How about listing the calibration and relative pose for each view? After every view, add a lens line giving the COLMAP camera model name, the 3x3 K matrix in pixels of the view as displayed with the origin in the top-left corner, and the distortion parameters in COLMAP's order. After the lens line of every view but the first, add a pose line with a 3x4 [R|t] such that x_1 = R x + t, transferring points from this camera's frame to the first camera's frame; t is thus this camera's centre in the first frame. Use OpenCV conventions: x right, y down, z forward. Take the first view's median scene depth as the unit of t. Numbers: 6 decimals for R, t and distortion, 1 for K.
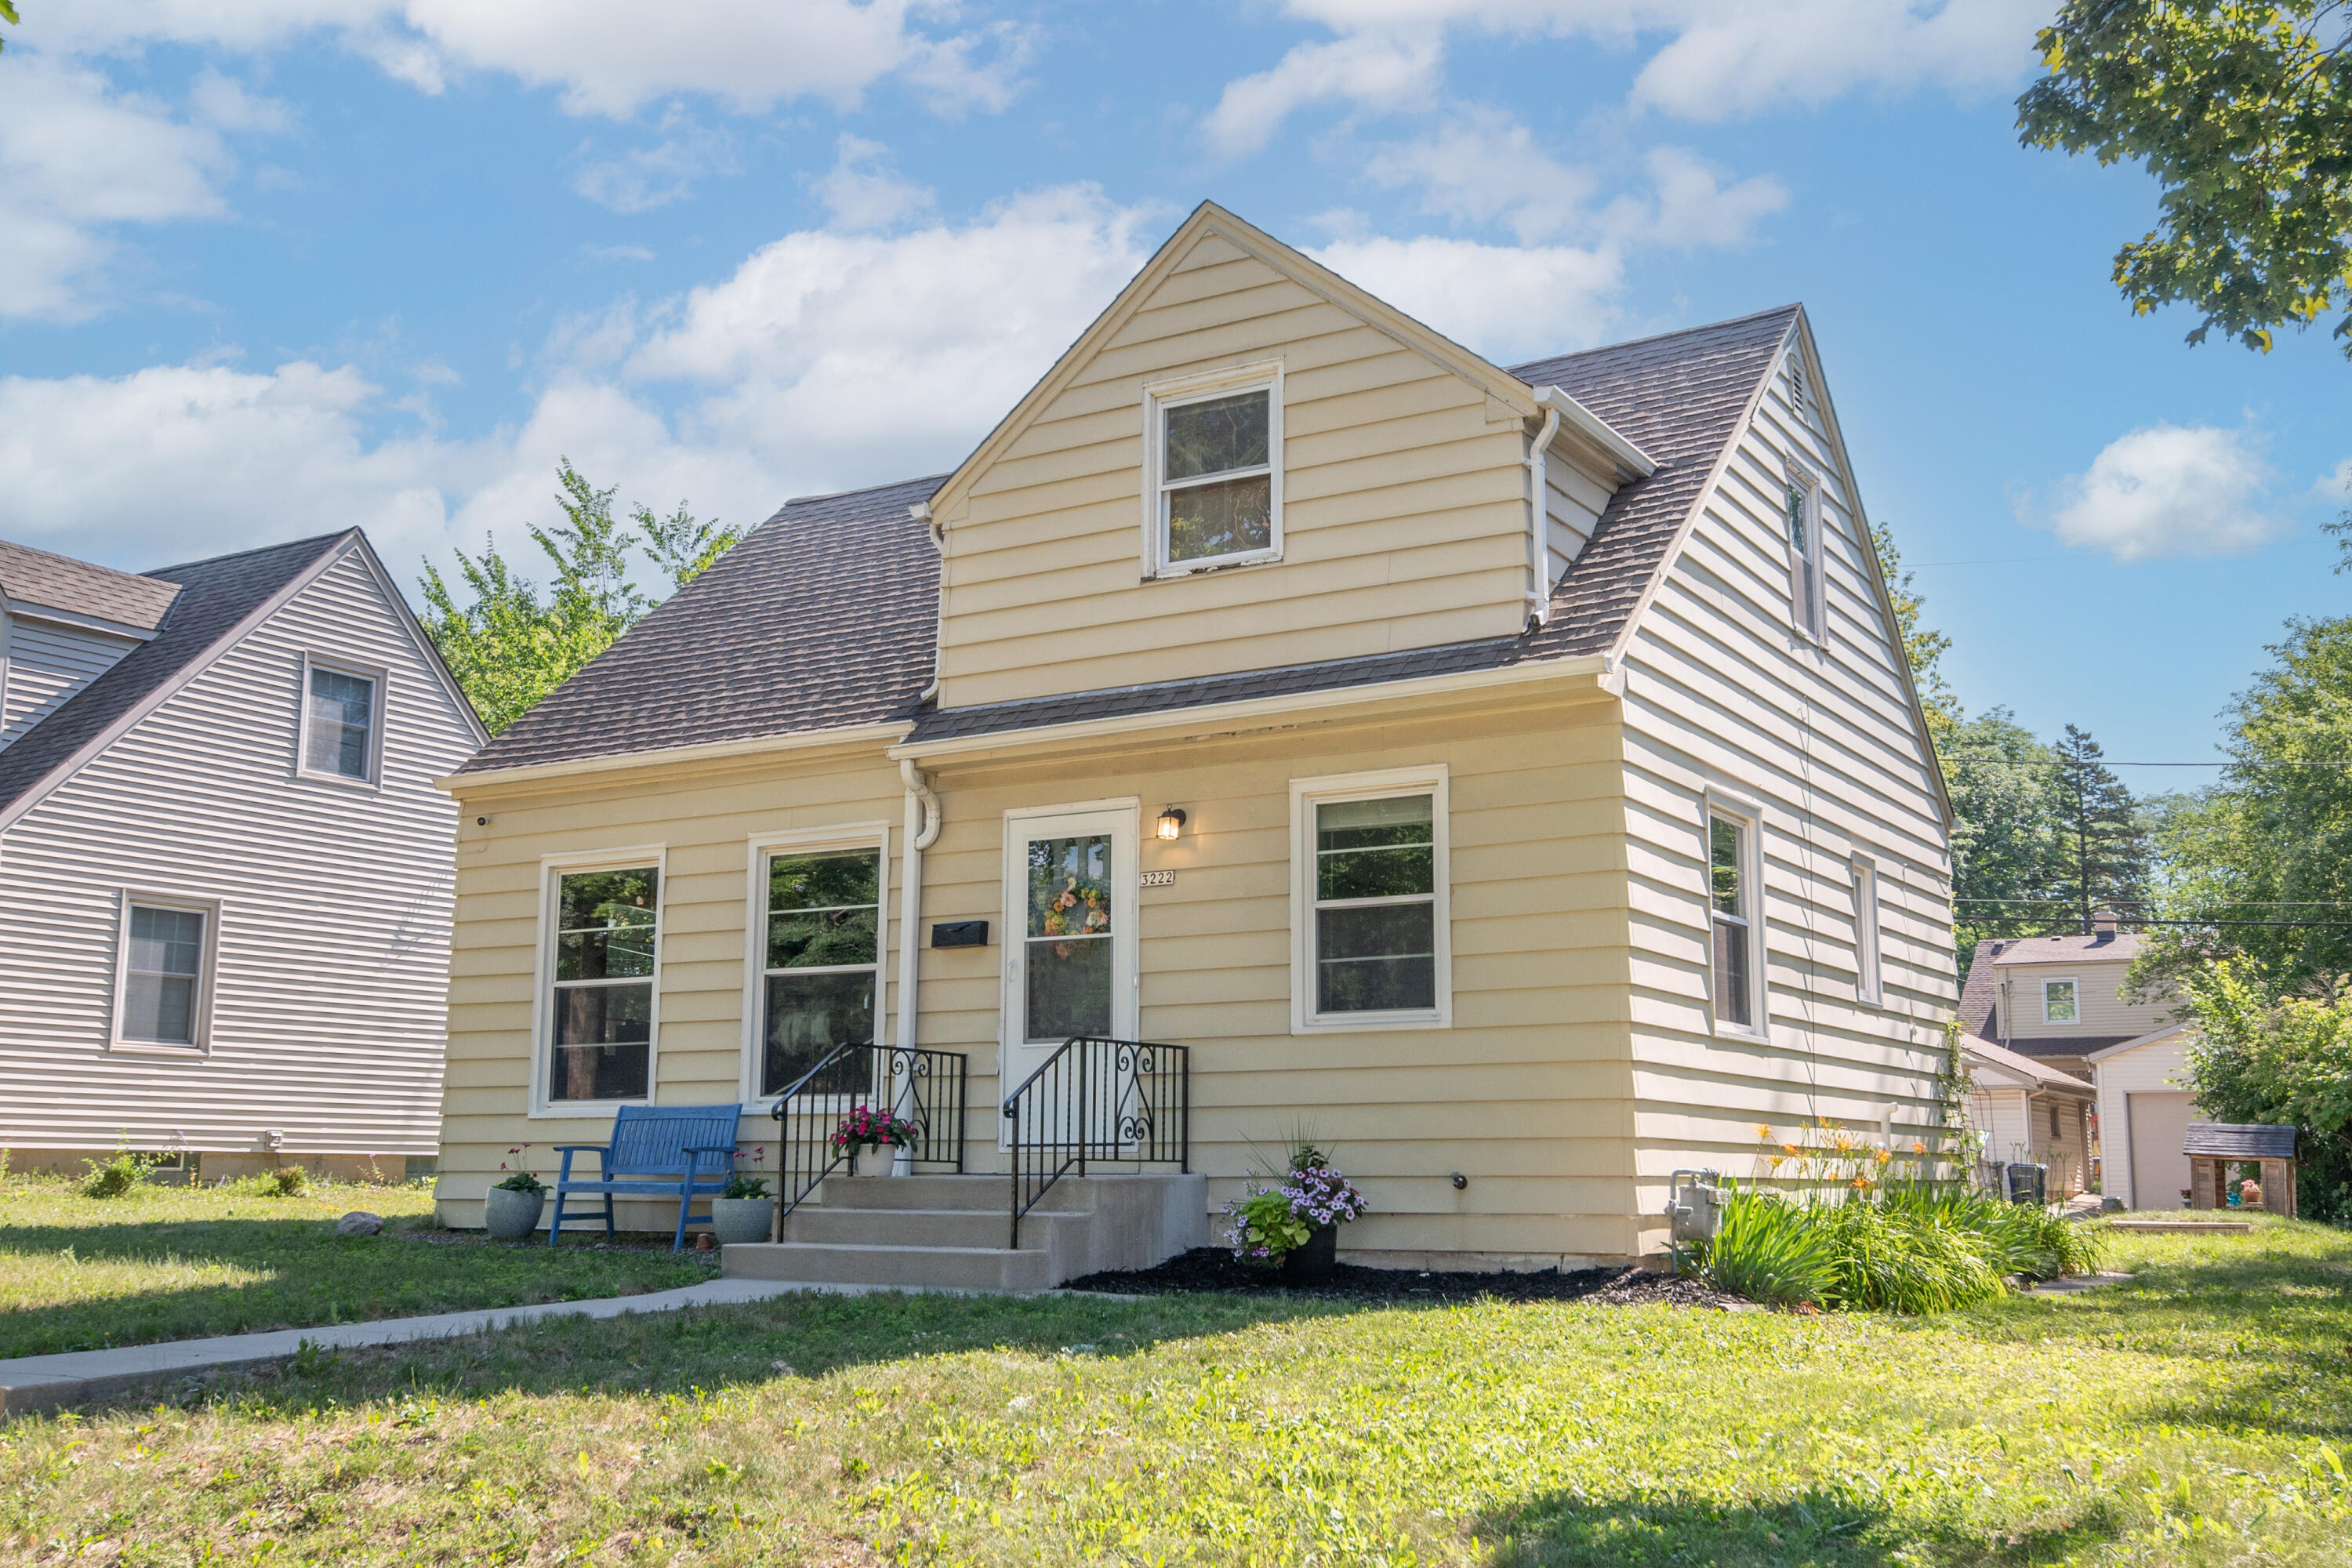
lens RADIAL K [[2321.5, 0, 1180.7], [0, 2321.5, 777.3], [0, 0, 1]] dist [0.006149, 0.000000]
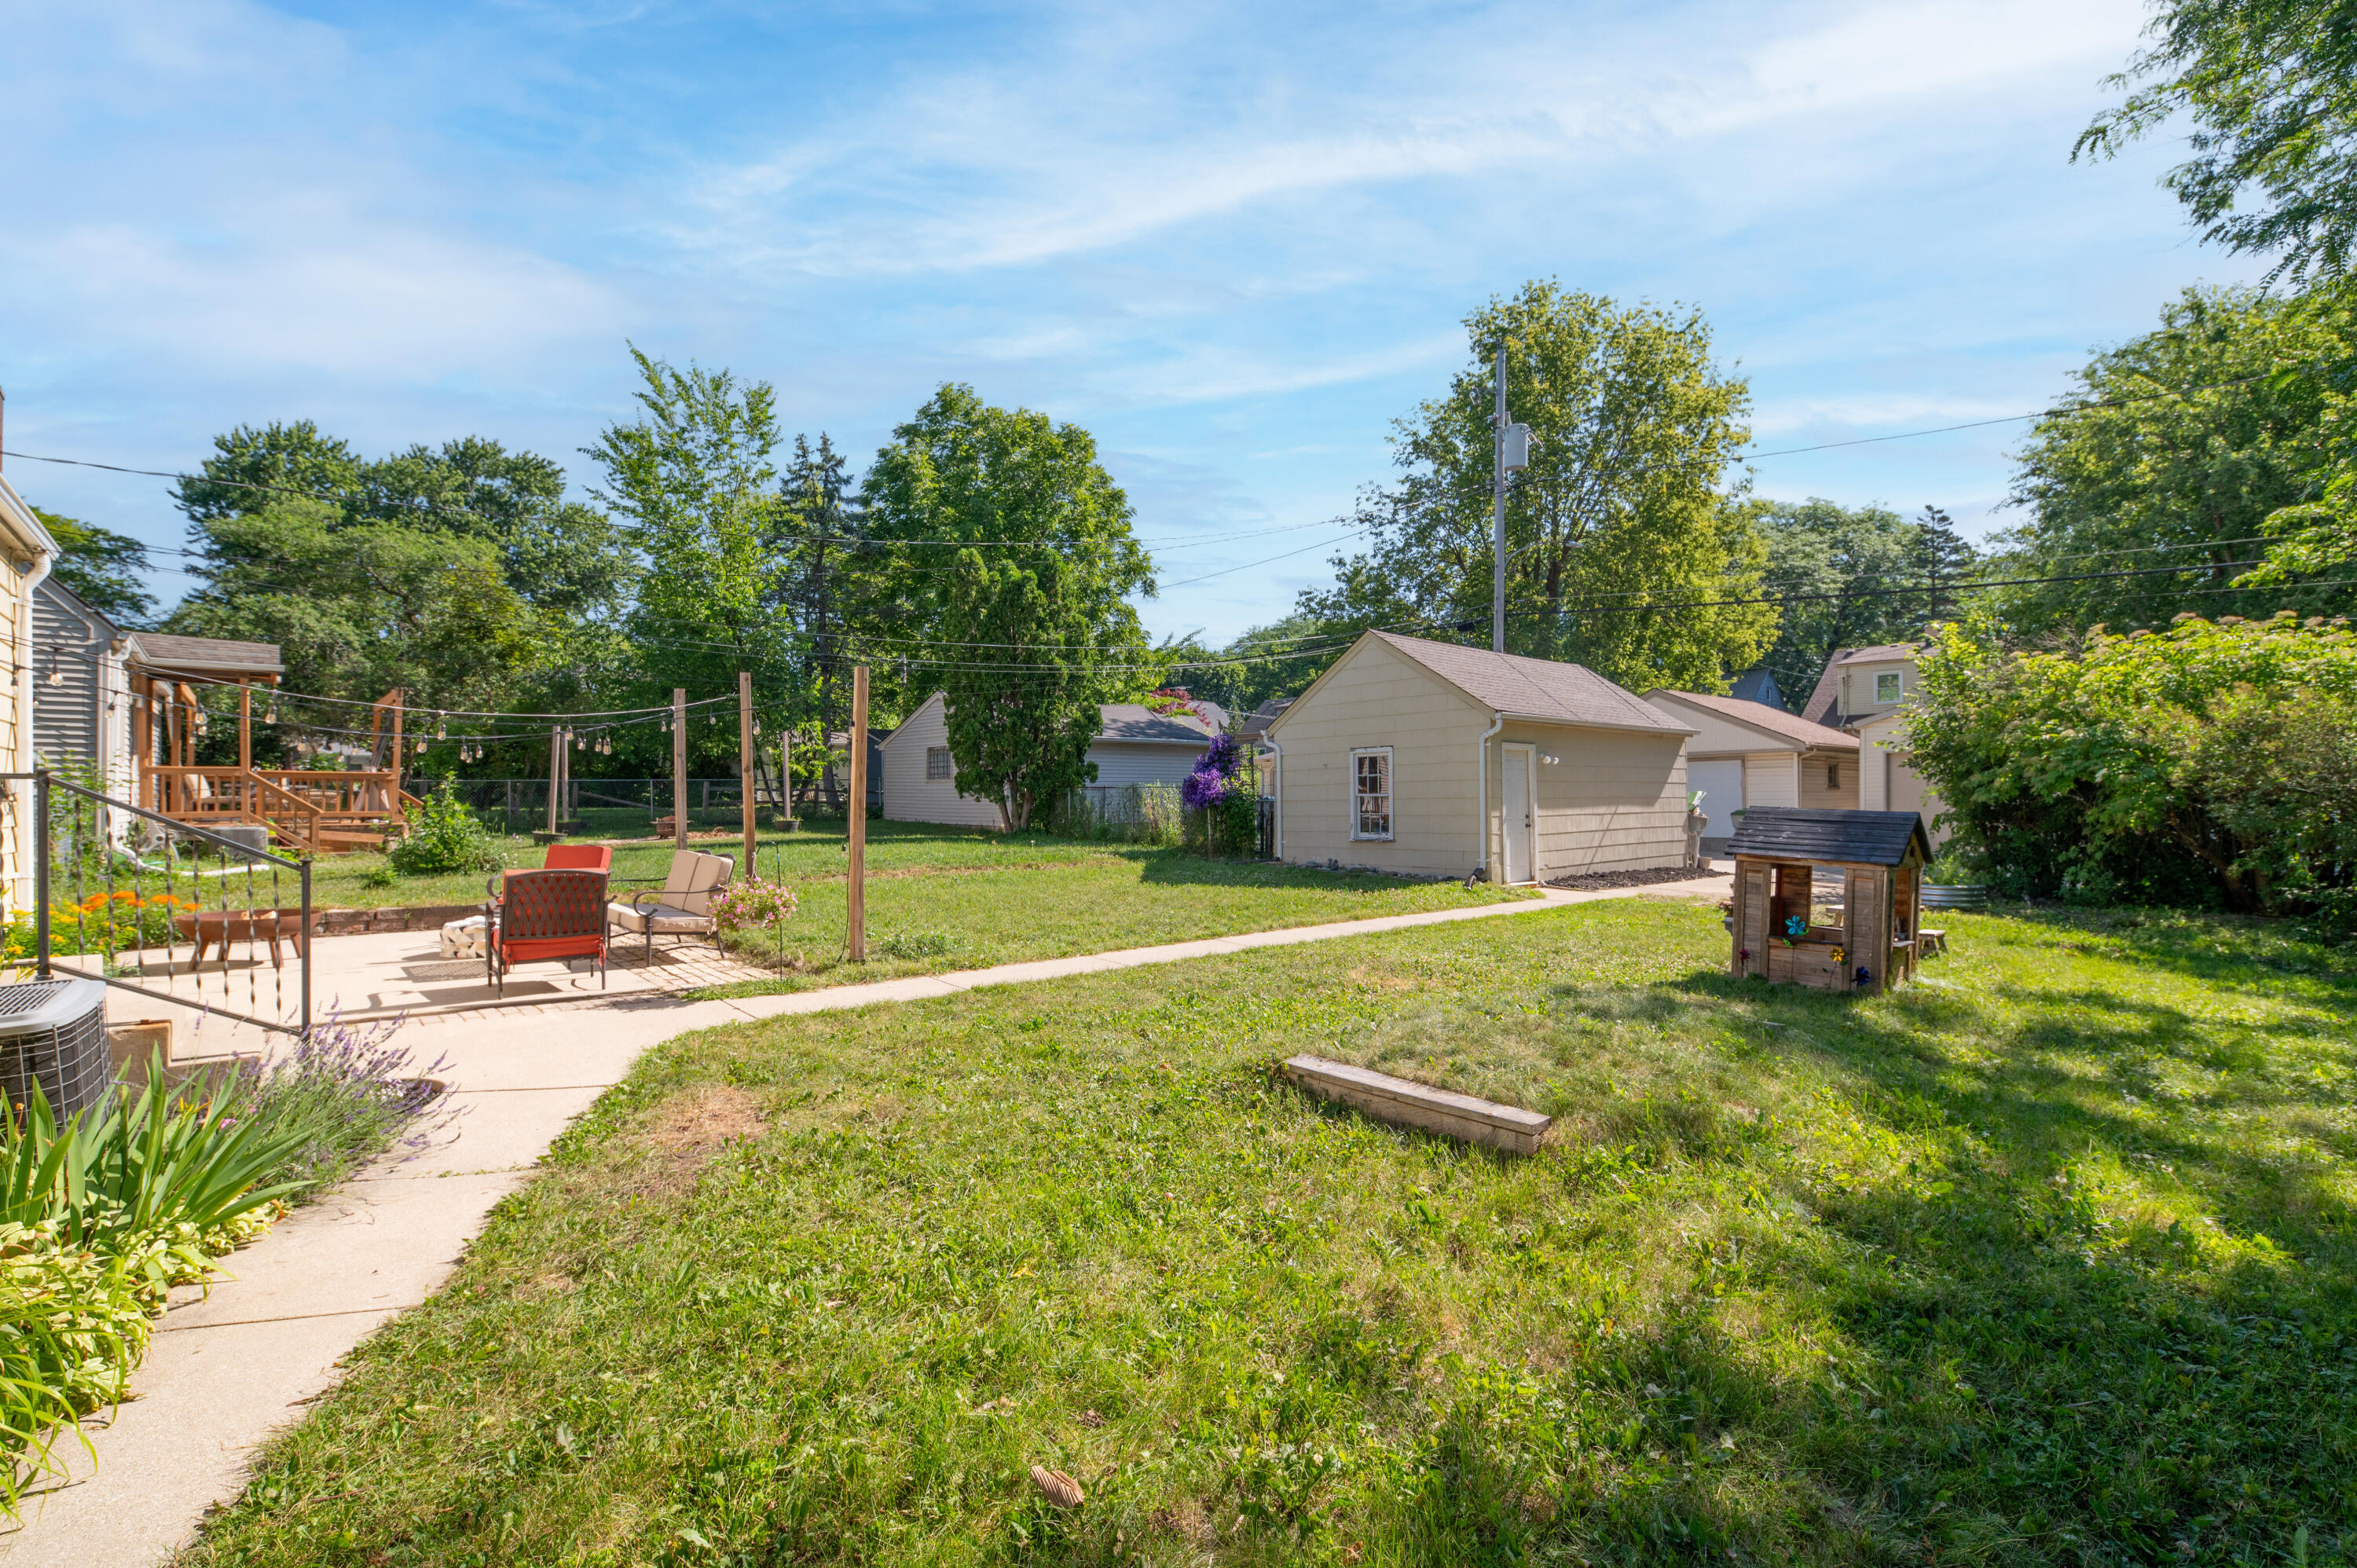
lens RADIAL K [[1050.8, 0, 1179.8], [0, 1050.8, 786.9], [0, 0, 1]] dist [0.009399, -0.001418]
pose [[0.960753, -0.006452, -0.277330, 0.260170], [0.051277, 0.986633, 0.154683, 0.063100], [0.272625, -0.162832, 0.948241, 0.478960]]
